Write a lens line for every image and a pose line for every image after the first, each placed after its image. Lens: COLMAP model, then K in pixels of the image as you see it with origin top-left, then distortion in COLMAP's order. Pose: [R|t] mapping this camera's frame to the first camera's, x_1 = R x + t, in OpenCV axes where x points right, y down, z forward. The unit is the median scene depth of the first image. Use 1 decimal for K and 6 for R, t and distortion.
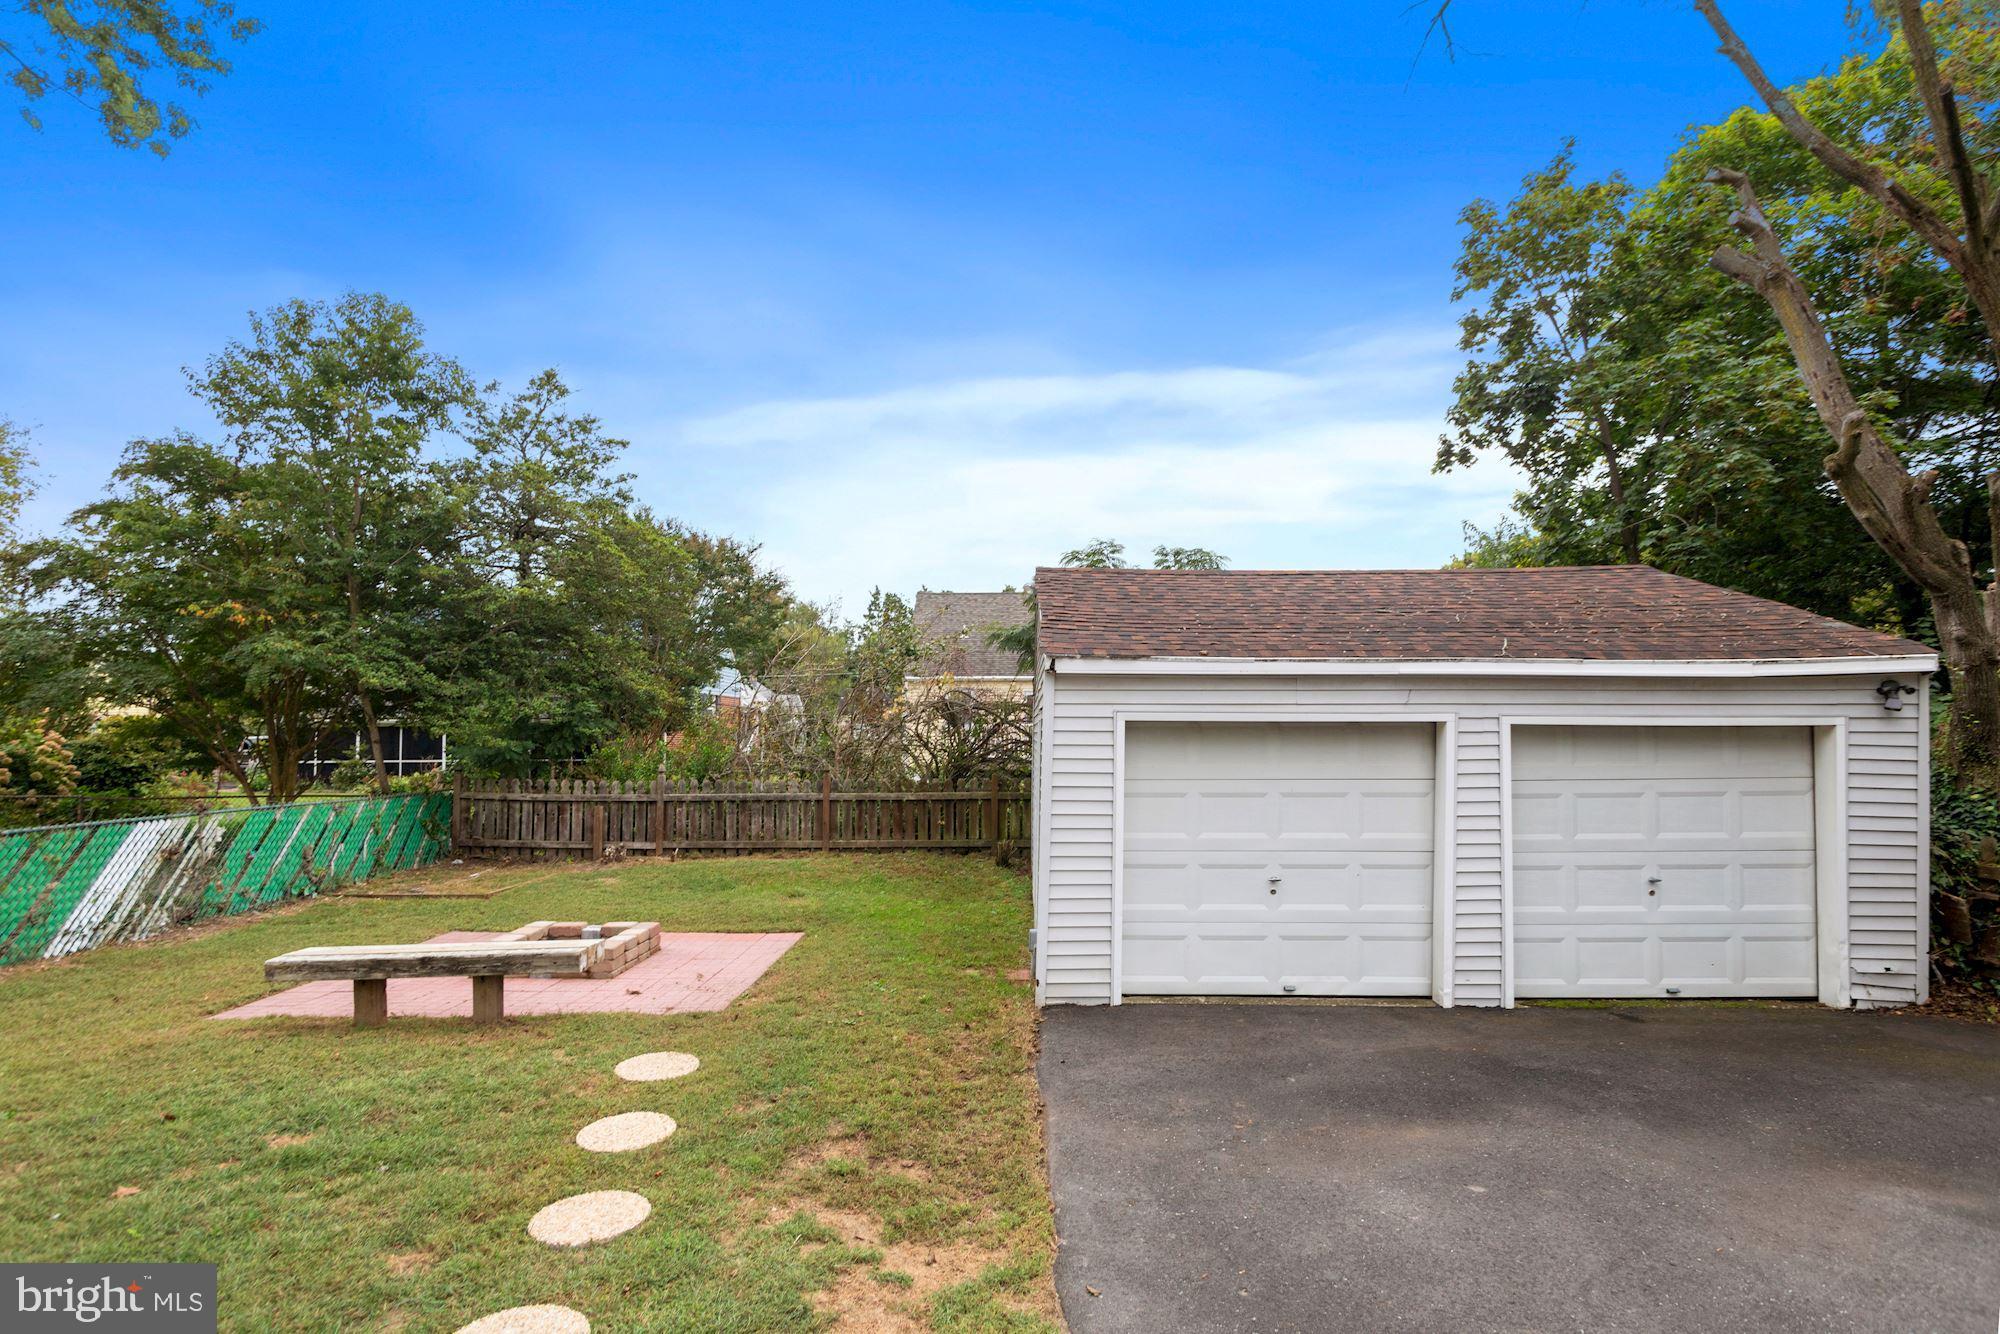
lens RADIAL K [[990.9, 0, 1026.1], [0, 990.9, 696.2], [0, 0, 1]] dist [0.021181, -0.008632]
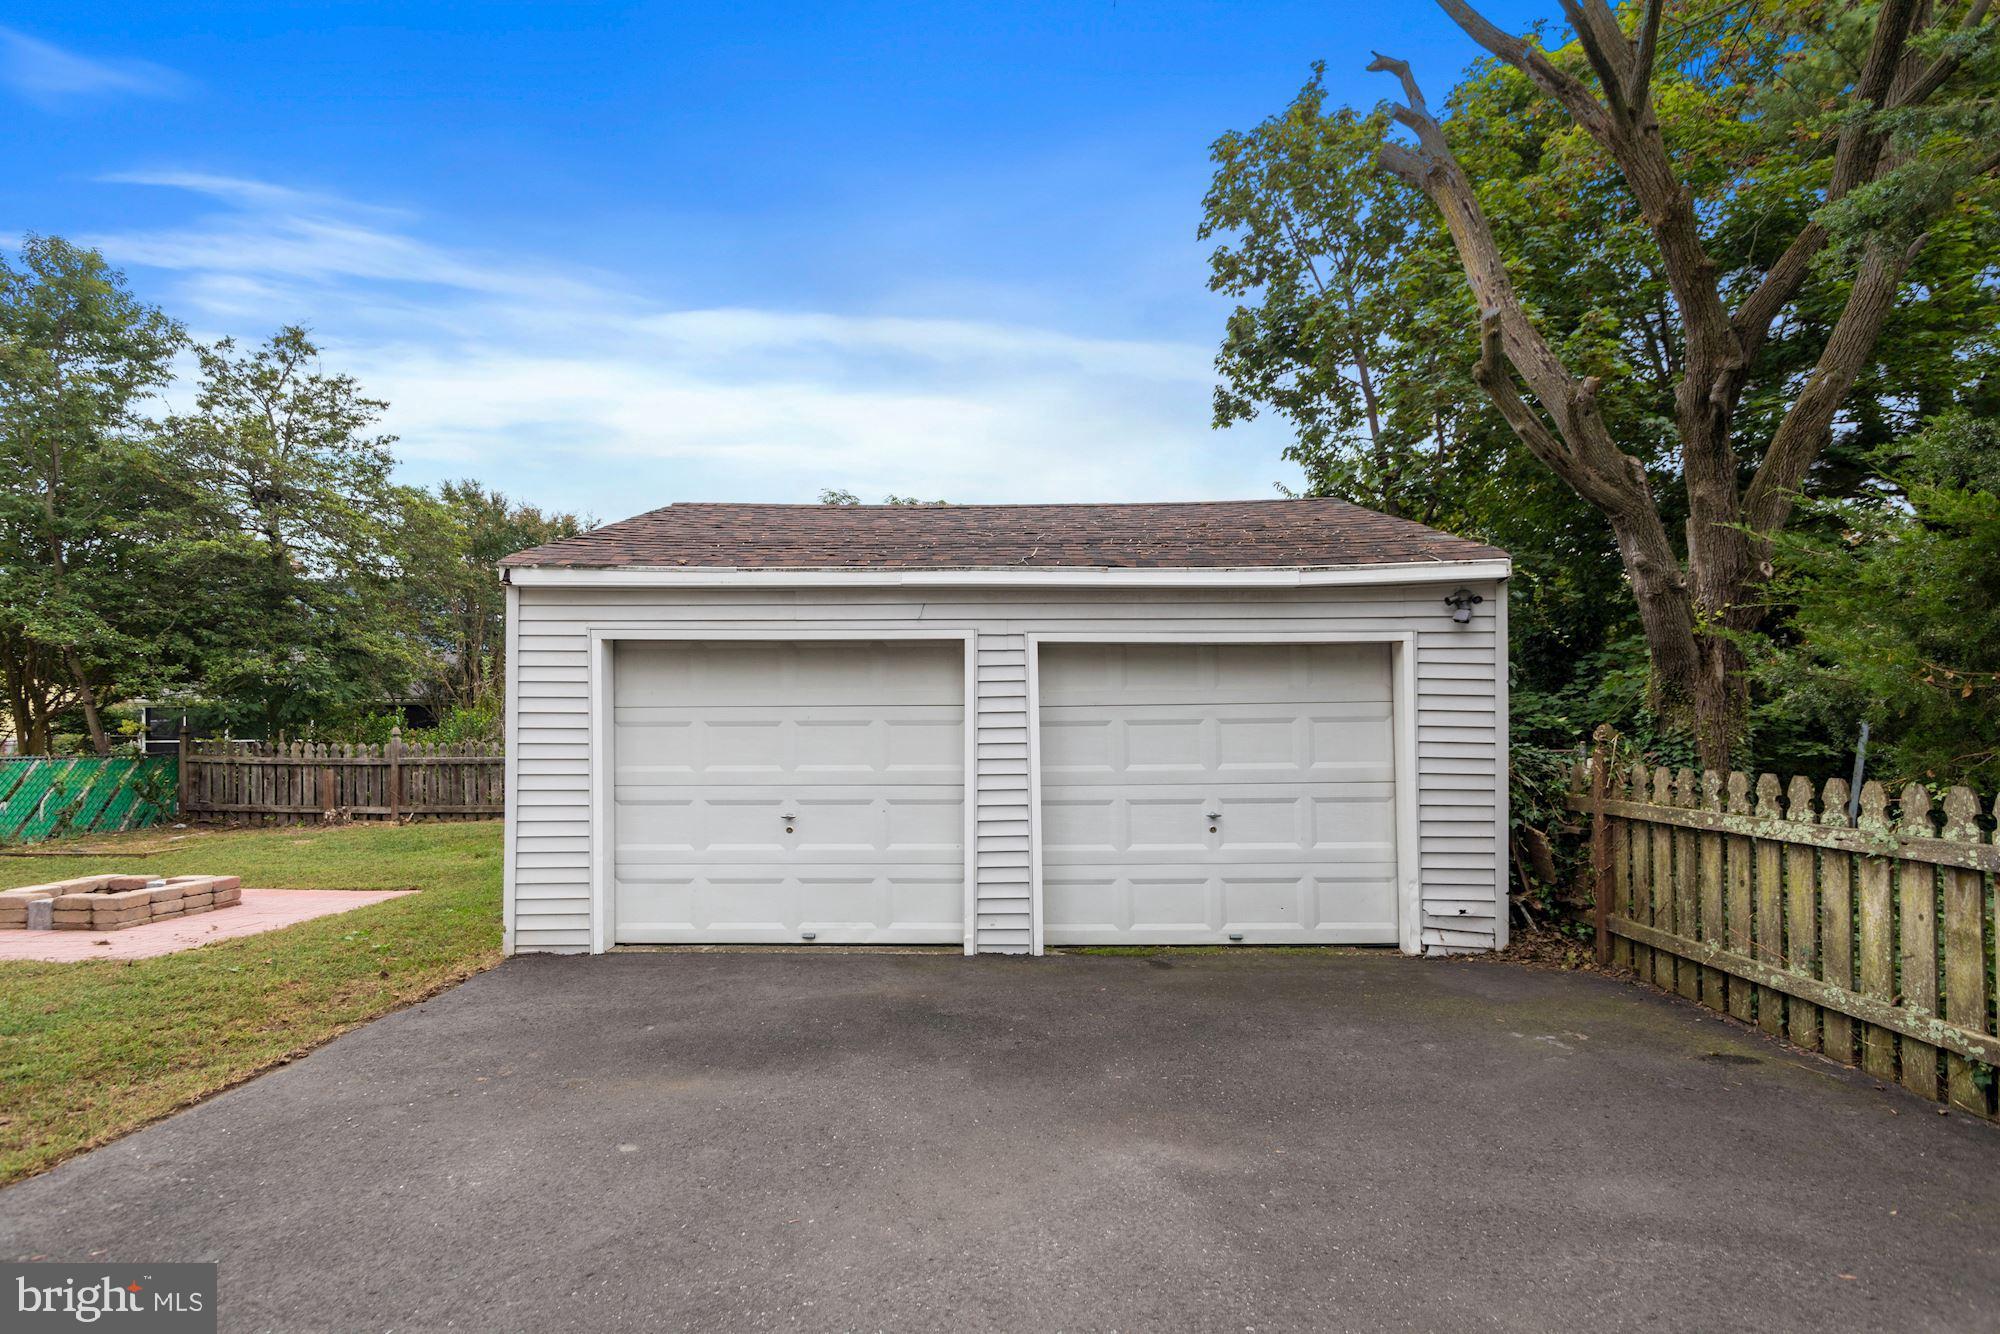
lens RADIAL K [[940.1, 0, 1023.8], [0, 940.1, 709.3], [0, 0, 1]] dist [0.021484, -0.010074]
pose [[0.999757, -0.005979, -0.021224, 0.288370], [0.006239, 0.999906, 0.012205, 0.046315], [0.021149, -0.012335, 0.999700, 0.086523]]
